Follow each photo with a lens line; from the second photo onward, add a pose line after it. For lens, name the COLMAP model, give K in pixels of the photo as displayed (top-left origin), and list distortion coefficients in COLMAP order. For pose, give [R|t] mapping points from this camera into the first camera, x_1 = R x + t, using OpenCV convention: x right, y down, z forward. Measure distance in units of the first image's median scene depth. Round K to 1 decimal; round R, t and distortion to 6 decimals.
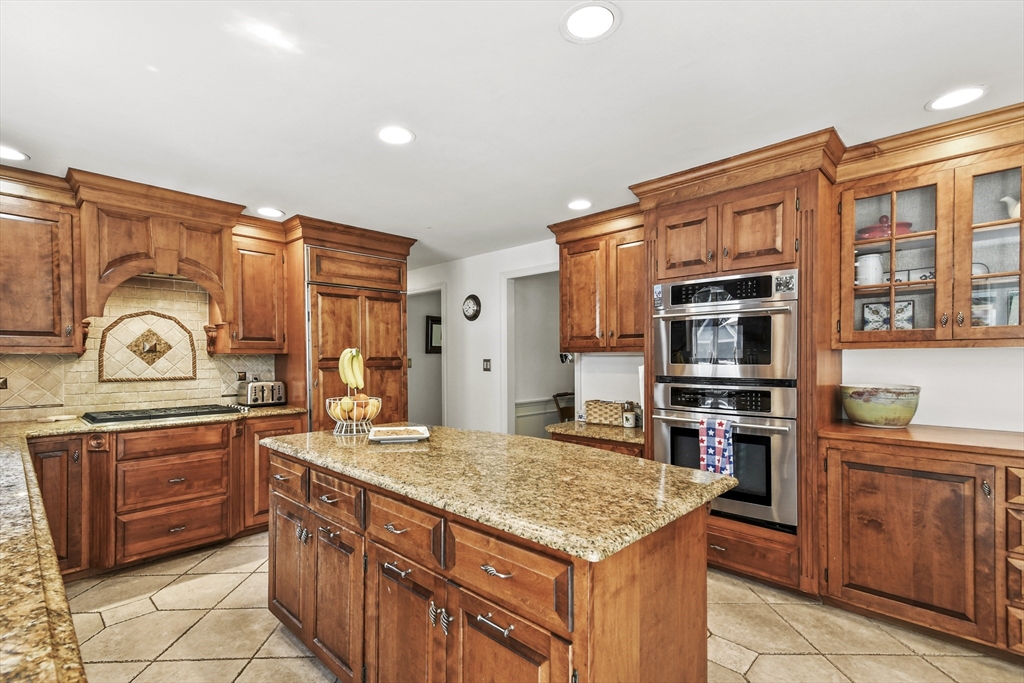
lens RADIAL K [[469.0, 0, 506.1], [0, 469.0, 360.3], [0, 0, 1]] dist [0.001377, 0.000248]
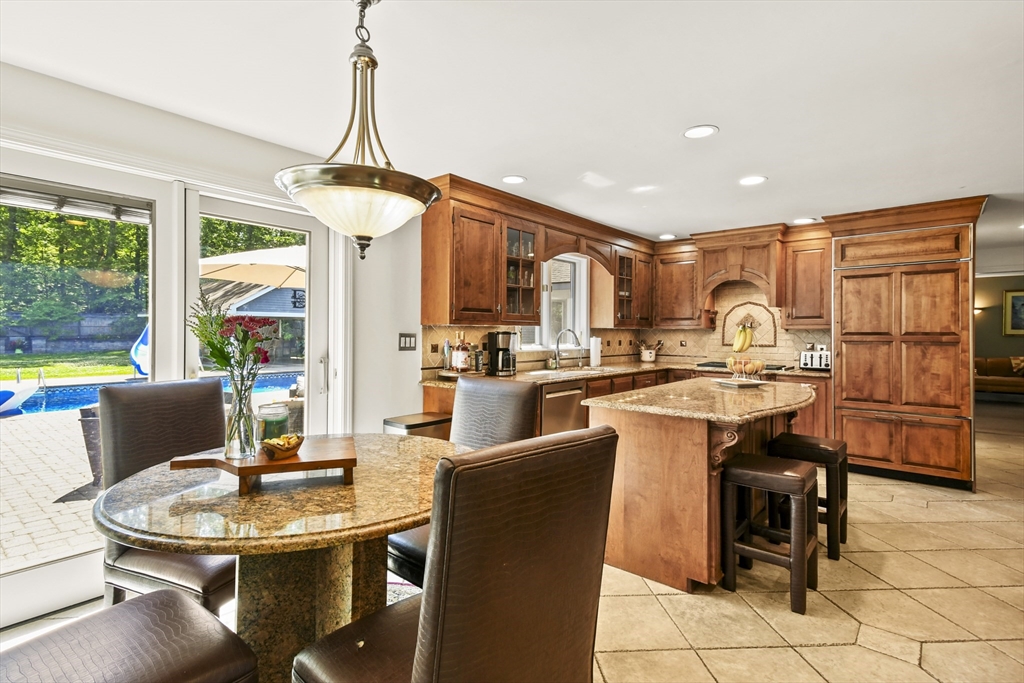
lens RADIAL K [[497.4, 0, 505.7], [0, 497.4, 330.7], [0, 0, 1]] dist [0.001962, -0.000243]
pose [[0.046452, 0.003369, -0.998915, 0.787100], [-0.011226, 0.999933, 0.002851, -0.003268], [0.998857, 0.011082, 0.046487, 0.099713]]
